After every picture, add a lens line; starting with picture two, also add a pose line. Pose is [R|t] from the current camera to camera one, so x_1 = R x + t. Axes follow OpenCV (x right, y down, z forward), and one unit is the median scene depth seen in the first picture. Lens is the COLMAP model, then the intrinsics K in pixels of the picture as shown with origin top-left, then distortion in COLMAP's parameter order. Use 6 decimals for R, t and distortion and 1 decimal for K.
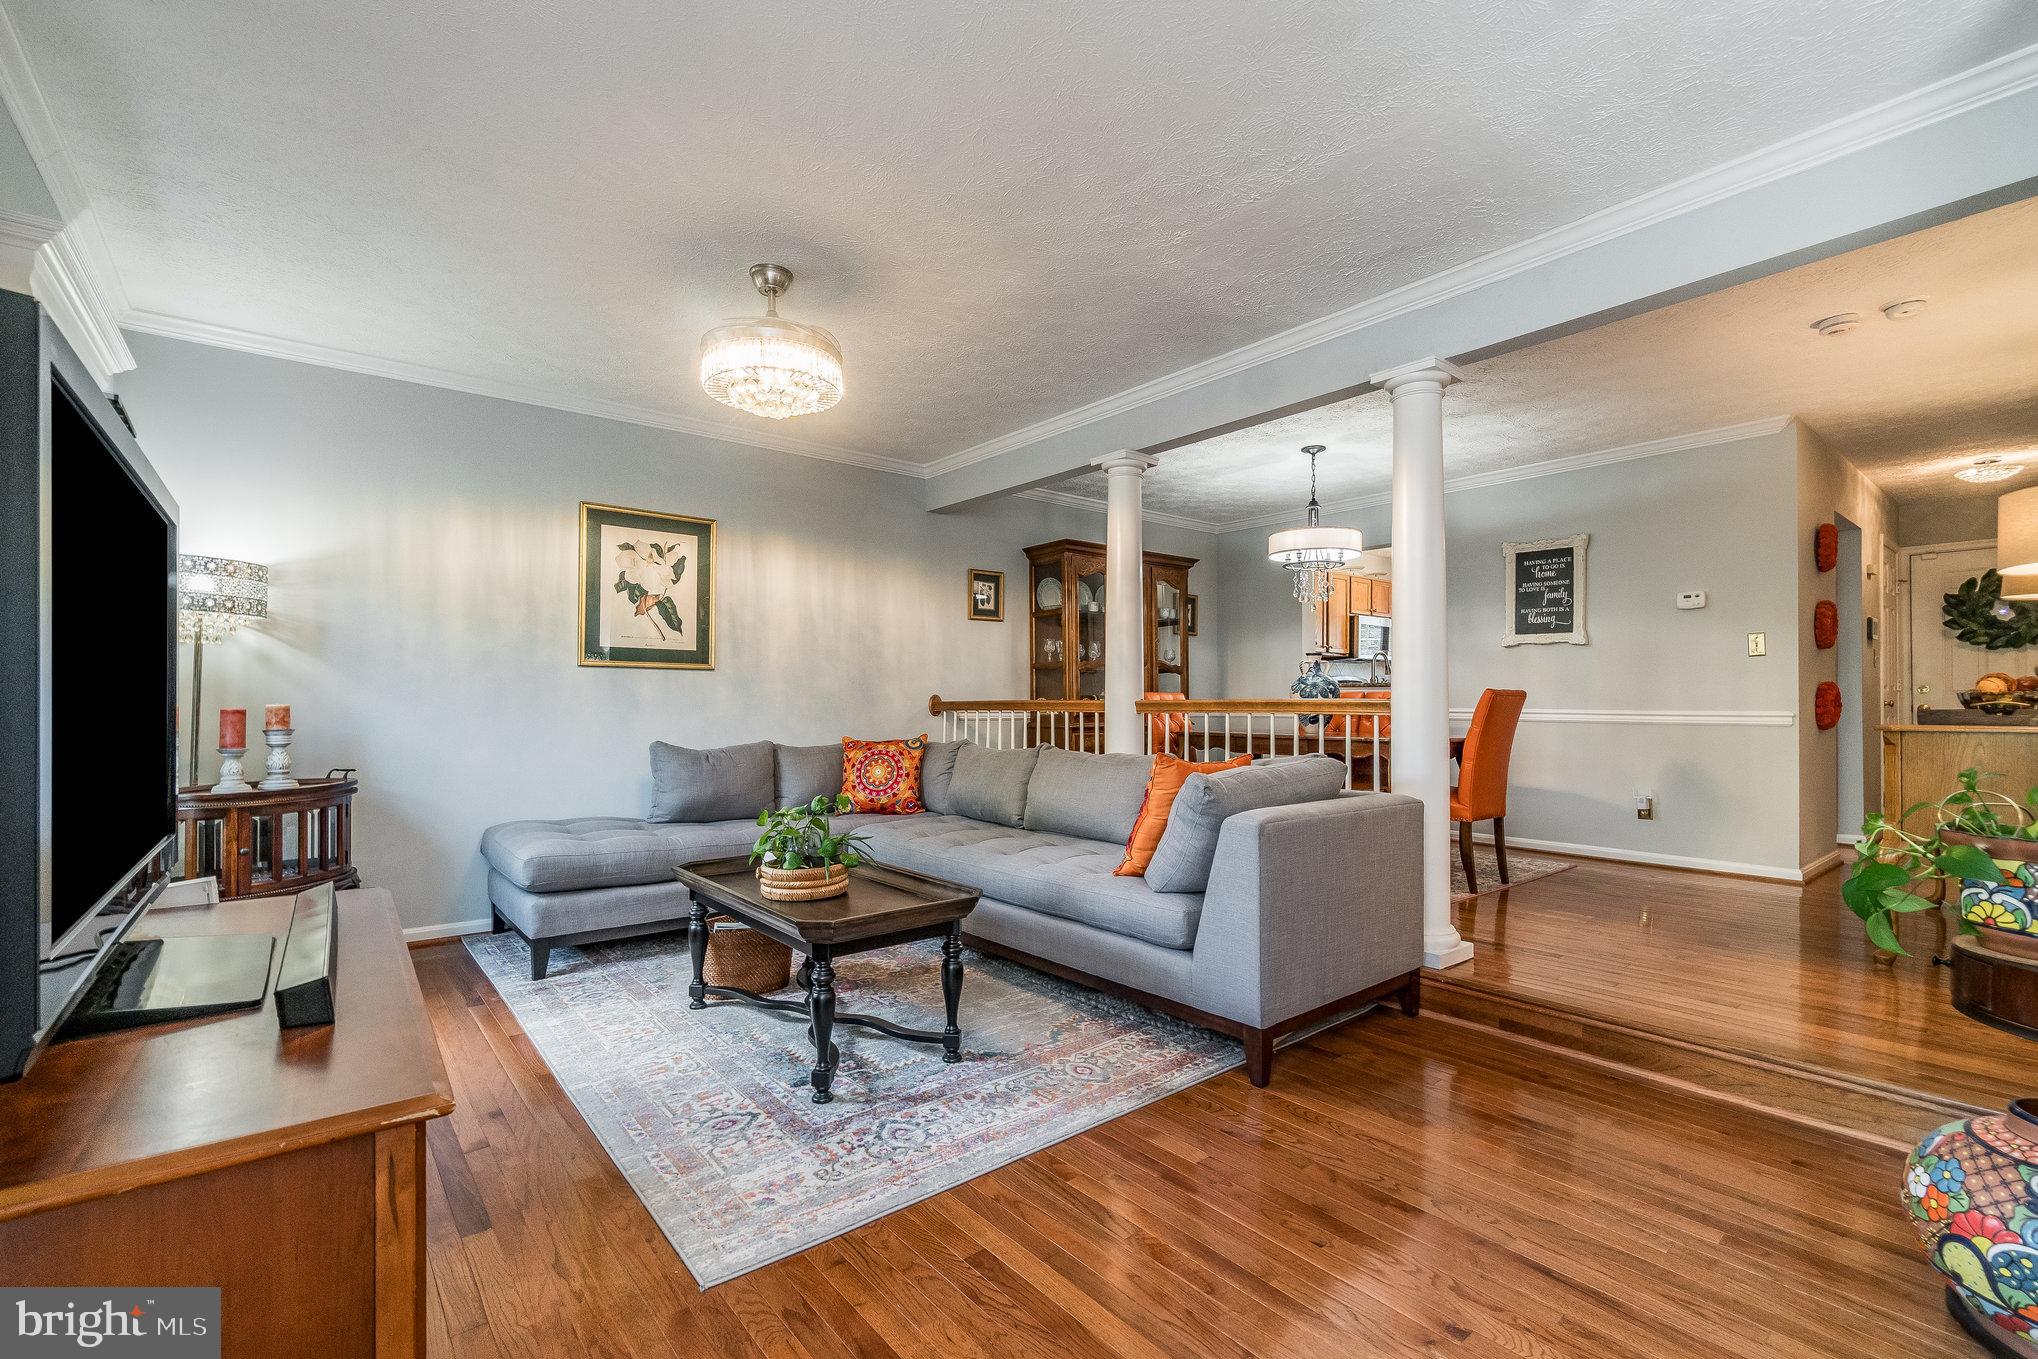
lens RADIAL K [[875.3, 0, 1024.2], [0, 875.3, 692.5], [0, 0, 1]] dist [-0.003088, -0.000119]
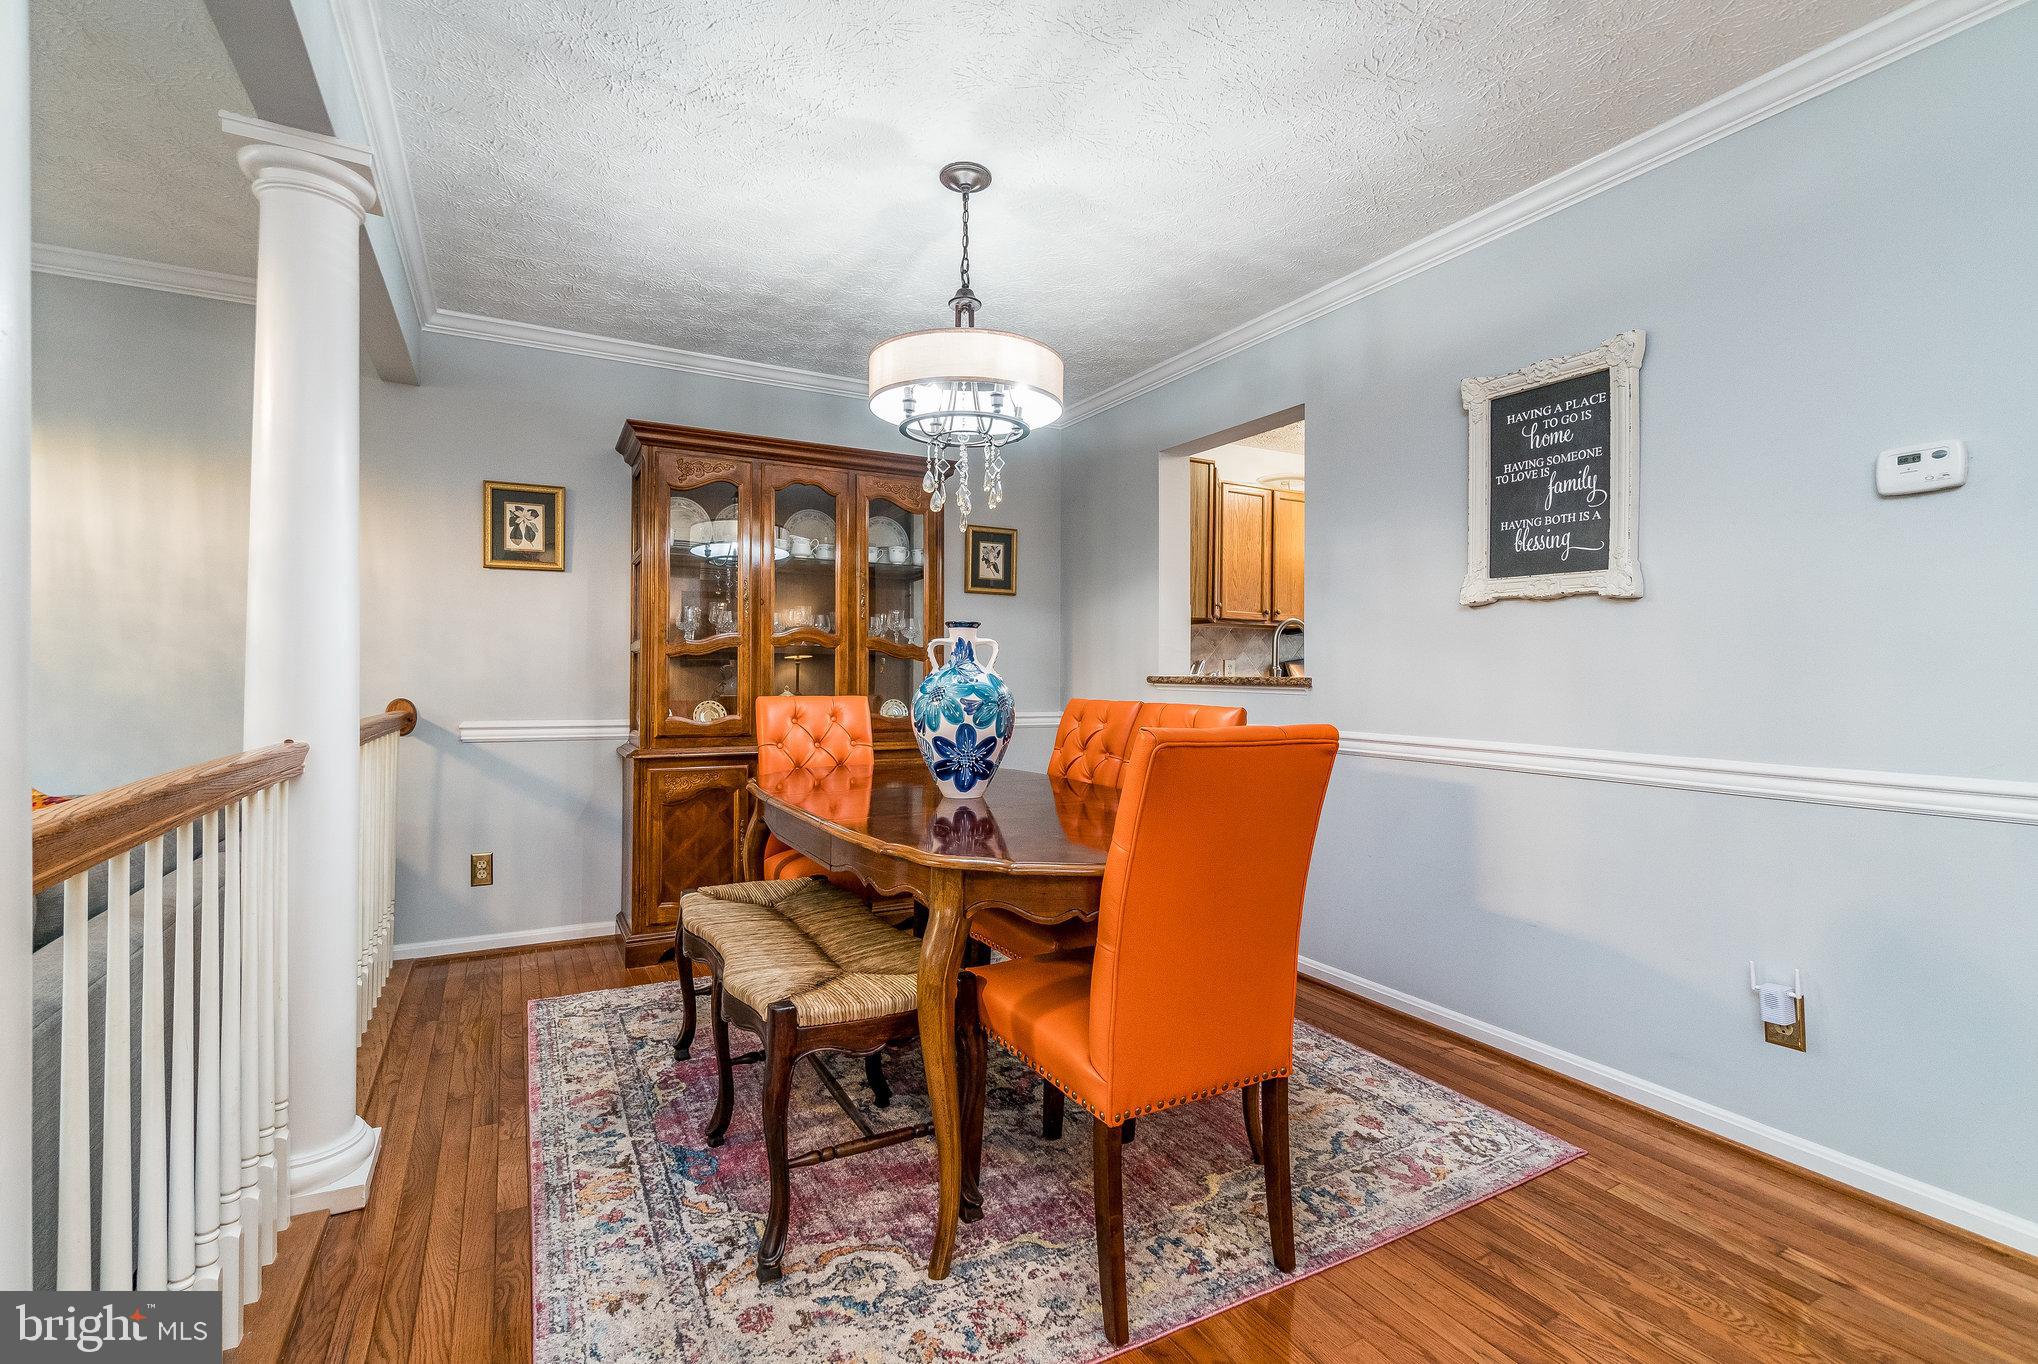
lens RADIAL K [[895.1, 0, 1018.8], [0, 895.1, 670.7], [0, 0, 1]] dist [-0.002648, -0.000551]
pose [[0.984743, 0.002824, -0.173993, 0.474124], [-0.001265, 0.999958, 0.009069, -0.026271], [0.174011, -0.008710, 0.984705, 0.588924]]
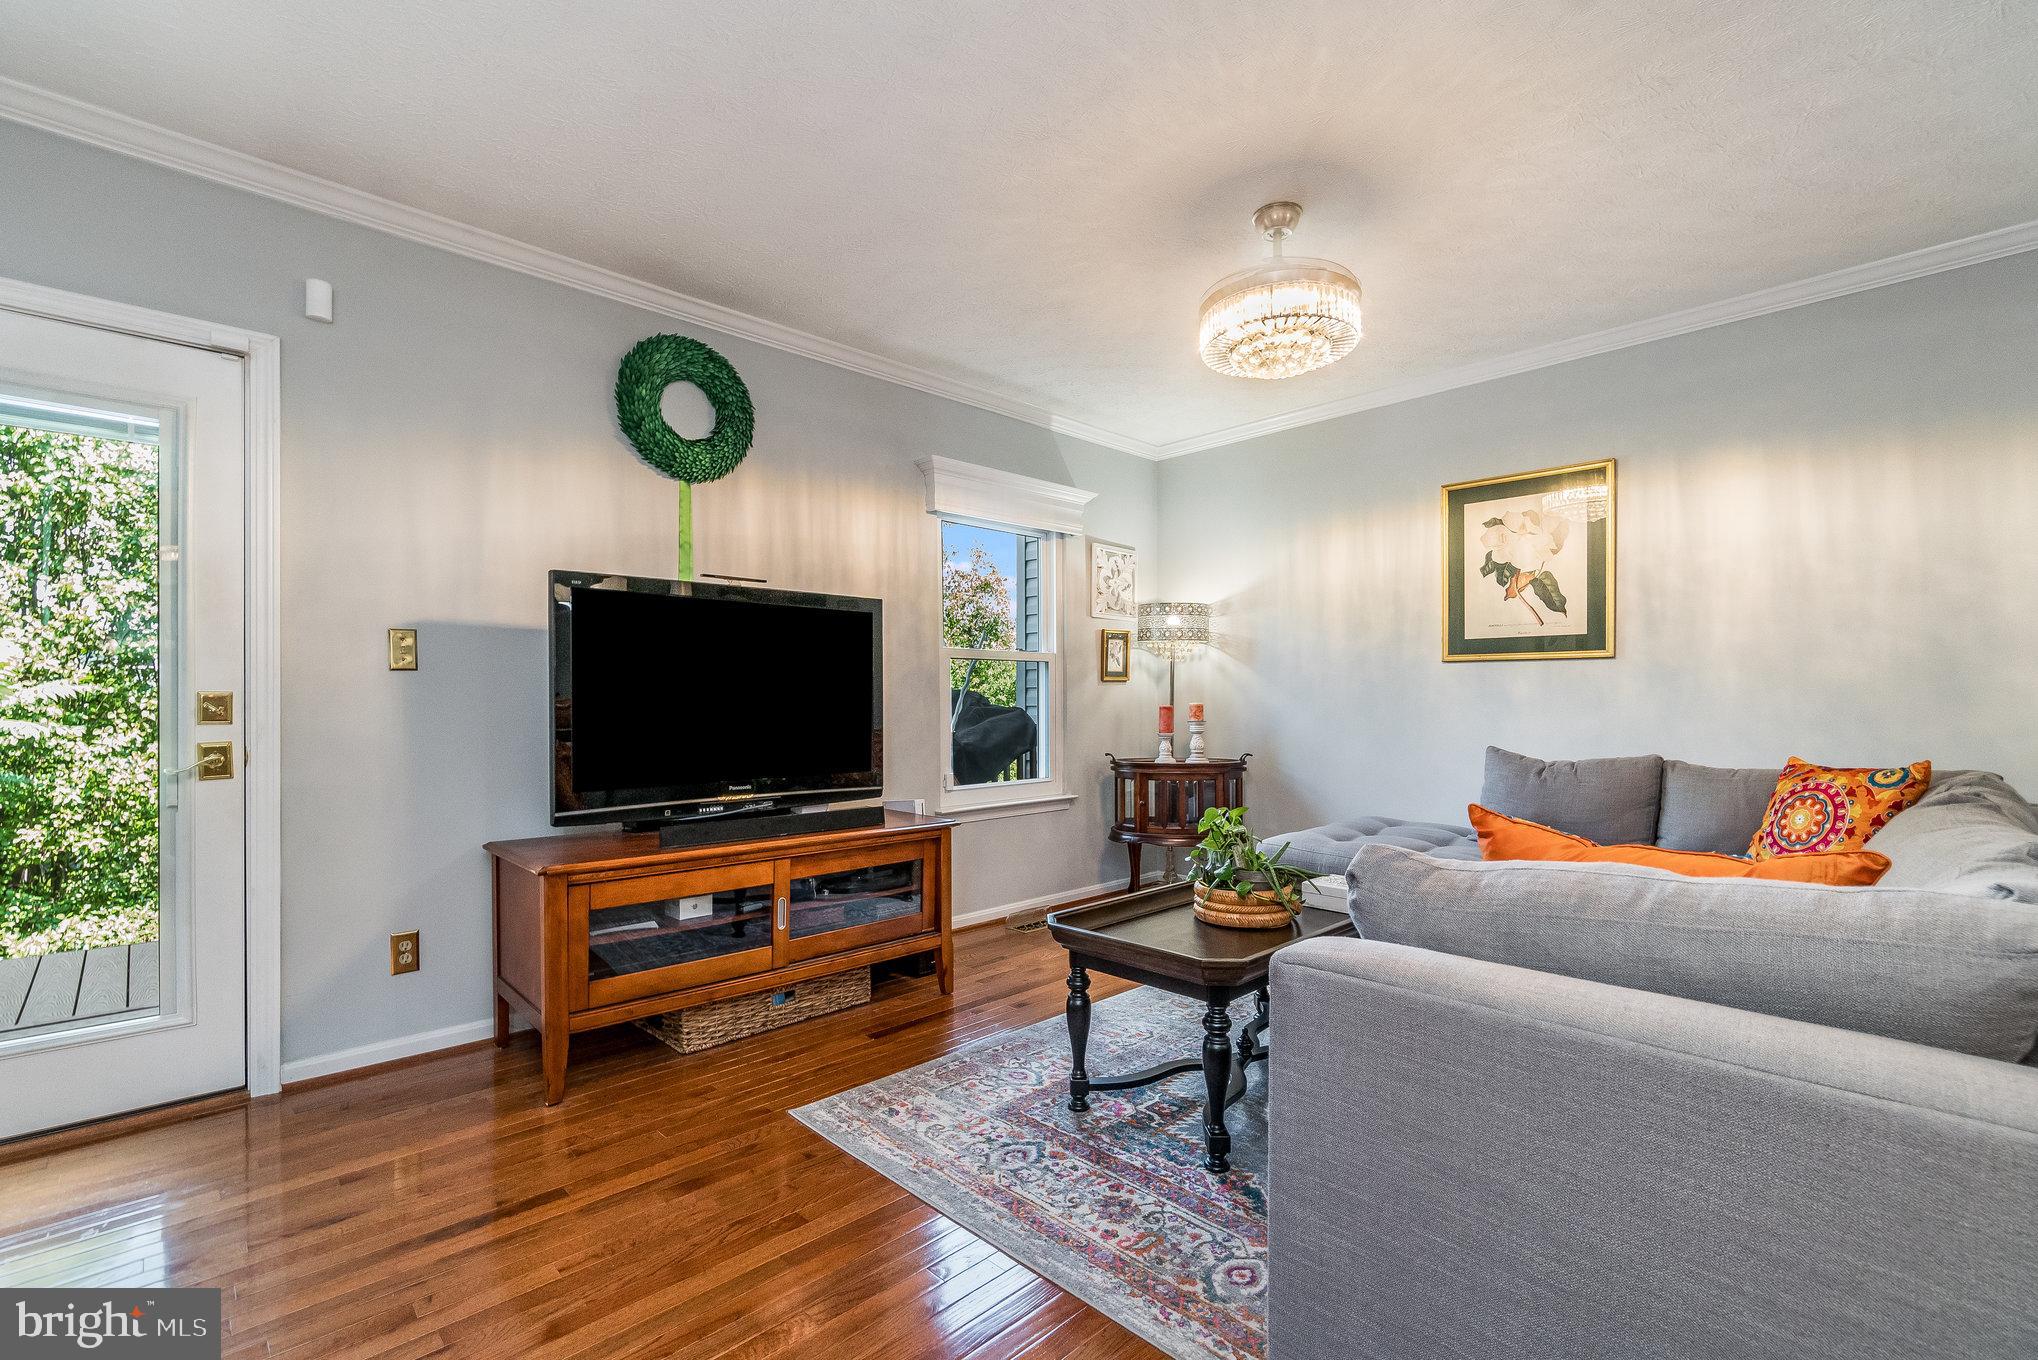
lens RADIAL K [[875.3, 0, 988.9], [0, 875.3, 708.3], [0, 0, 1]] dist [-0.003088, -0.000119]
pose [[0.077559, 0.008769, -0.996949, 0.359278], [0.015461, 0.999831, 0.009997, 0.002509], [0.996868, -0.016189, 0.077411, 0.402787]]
